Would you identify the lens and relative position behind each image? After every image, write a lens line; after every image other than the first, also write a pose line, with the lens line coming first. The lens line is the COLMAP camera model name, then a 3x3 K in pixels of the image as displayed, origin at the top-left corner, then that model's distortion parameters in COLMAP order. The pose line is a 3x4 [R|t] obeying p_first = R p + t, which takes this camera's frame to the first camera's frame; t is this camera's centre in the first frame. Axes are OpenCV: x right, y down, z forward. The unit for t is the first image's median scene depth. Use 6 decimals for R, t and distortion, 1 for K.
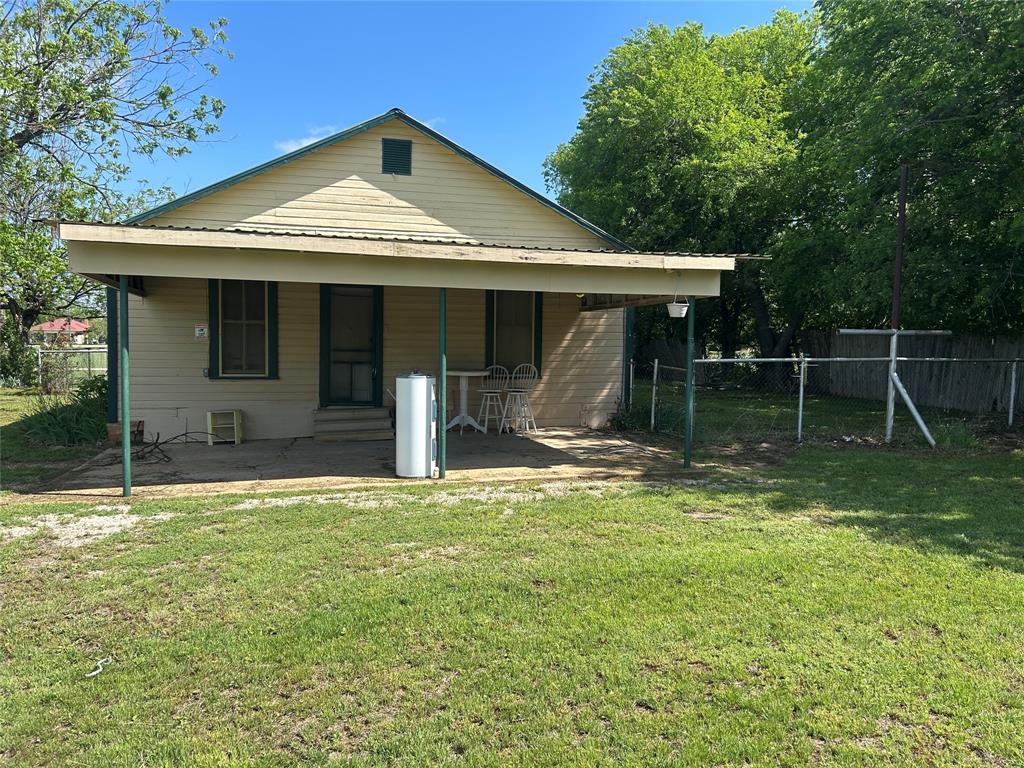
lens RADIAL K [[774.7, 0, 491.5], [0, 774.7, 388.8], [0, 0, 1]] dist [0.000811, -0.002252]
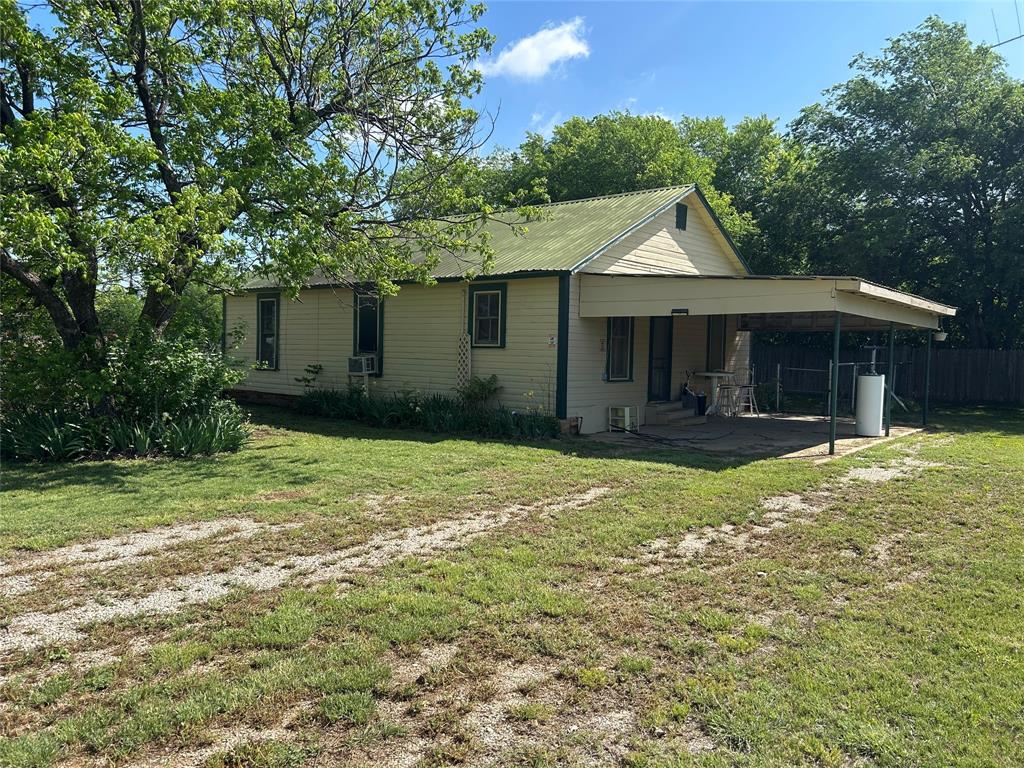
lens RADIAL K [[774.7, 0, 491.5], [0, 774.7, 388.8], [0, 0, 1]] dist [0.000811, -0.002252]
pose [[0.823859, -0.024749, 0.566254, -1.215813], [0.026737, 0.999631, 0.004790, -0.012684], [-0.566163, 0.011193, 0.824217, 0.069402]]
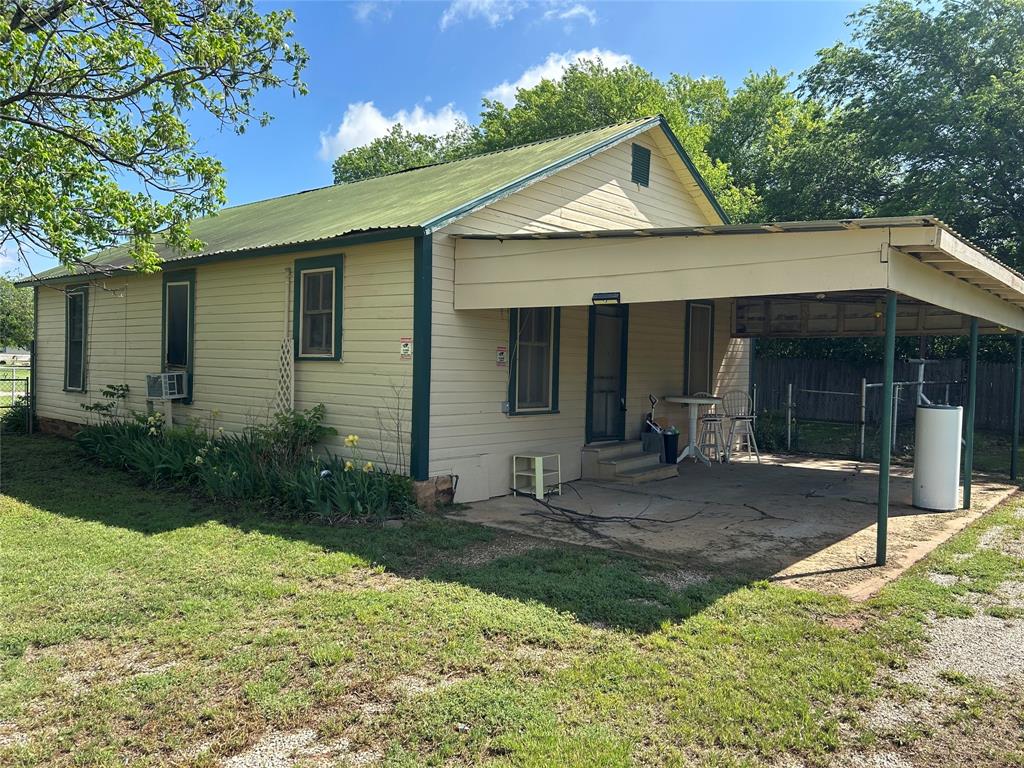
lens RADIAL K [[777.3, 0, 512.0], [0, 777.3, 384.0], [0, 0, 1]] dist [0.007967, 0.000169]
pose [[0.822991, -0.009160, 0.567980, -0.794735], [0.024886, 0.999491, -0.019939, -0.028460], [-0.567509, 0.030544, 0.822800, 0.350076]]
